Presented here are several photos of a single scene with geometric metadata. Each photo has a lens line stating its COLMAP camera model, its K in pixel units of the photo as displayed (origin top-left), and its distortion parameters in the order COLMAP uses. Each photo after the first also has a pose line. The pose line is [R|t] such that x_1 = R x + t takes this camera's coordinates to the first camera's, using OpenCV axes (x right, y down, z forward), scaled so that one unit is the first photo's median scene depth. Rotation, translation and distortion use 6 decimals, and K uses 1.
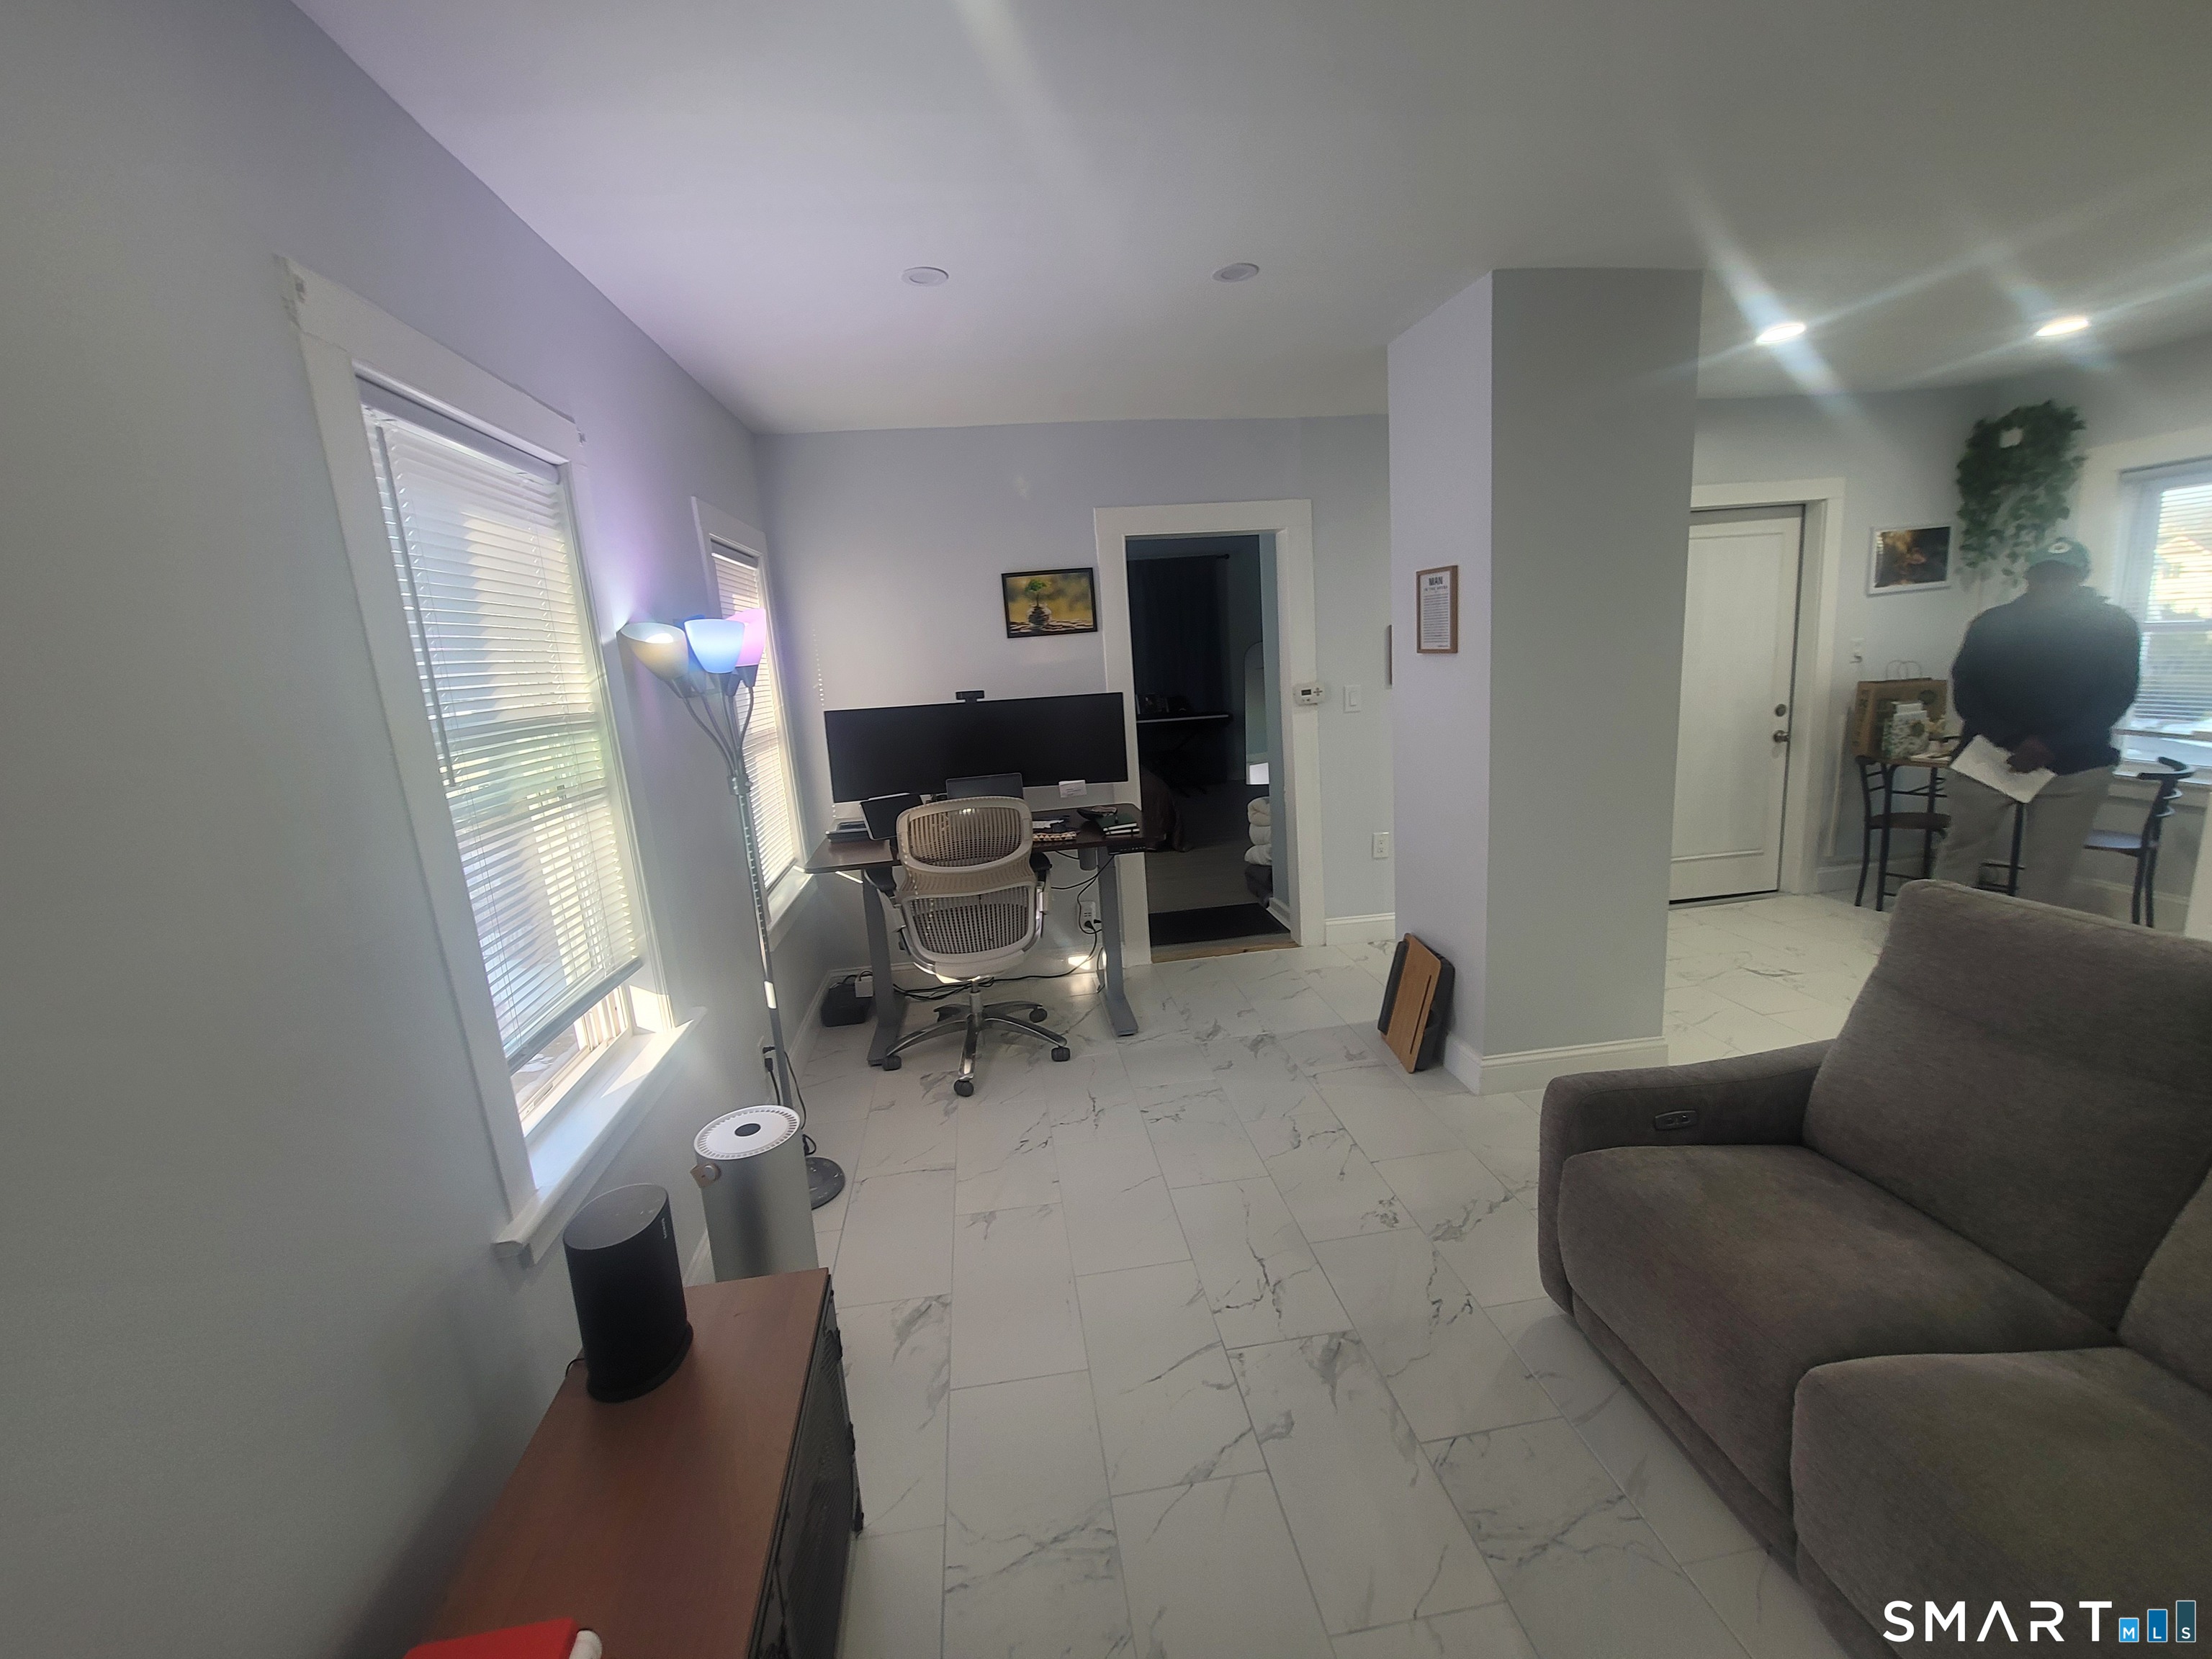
lens RADIAL K [[904.8, 0, 1101.7], [0, 904.8, 824.2], [0, 0, 1]] dist [-0.003567, -0.000230]
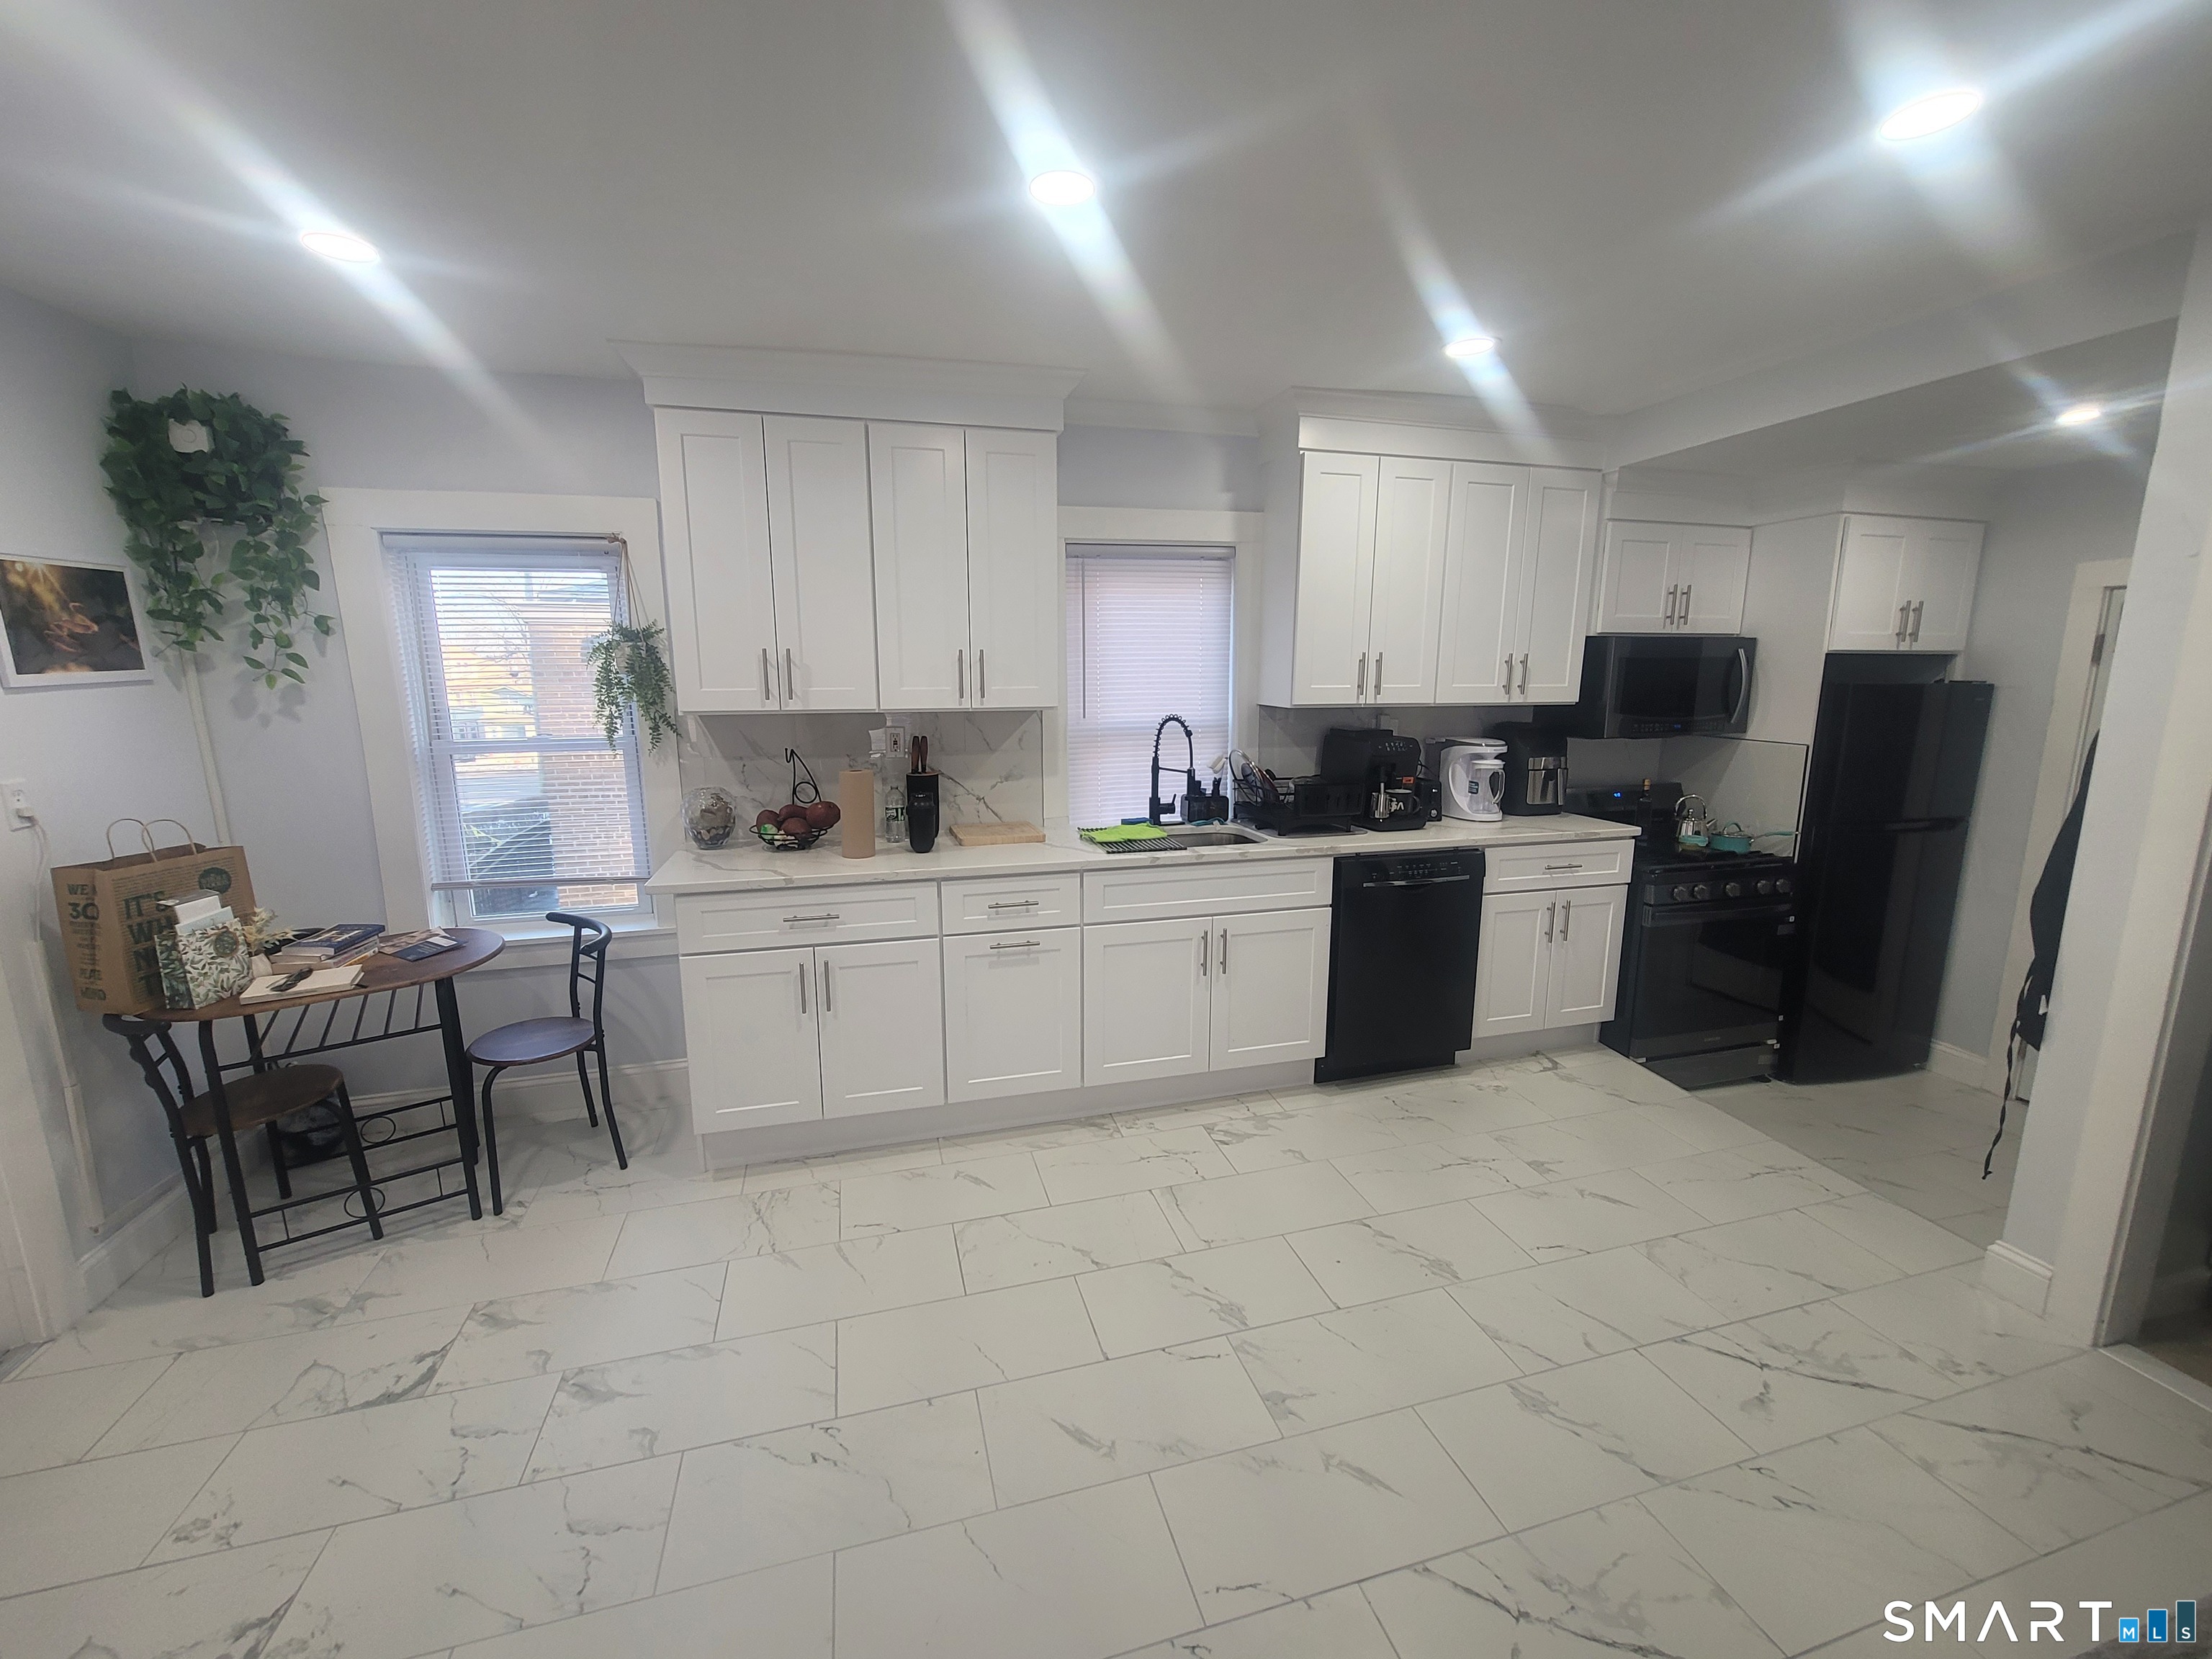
lens RADIAL K [[904.8, 0, 1104.0], [0, 904.8, 829.4], [0, 0, 1]] dist [-0.003567, -0.000230]
pose [[-0.138223, -0.107269, 0.984575, 0.305964], [0.205746, 0.969320, 0.134491, -0.131357], [-0.968795, 0.221162, -0.111912, 0.526345]]
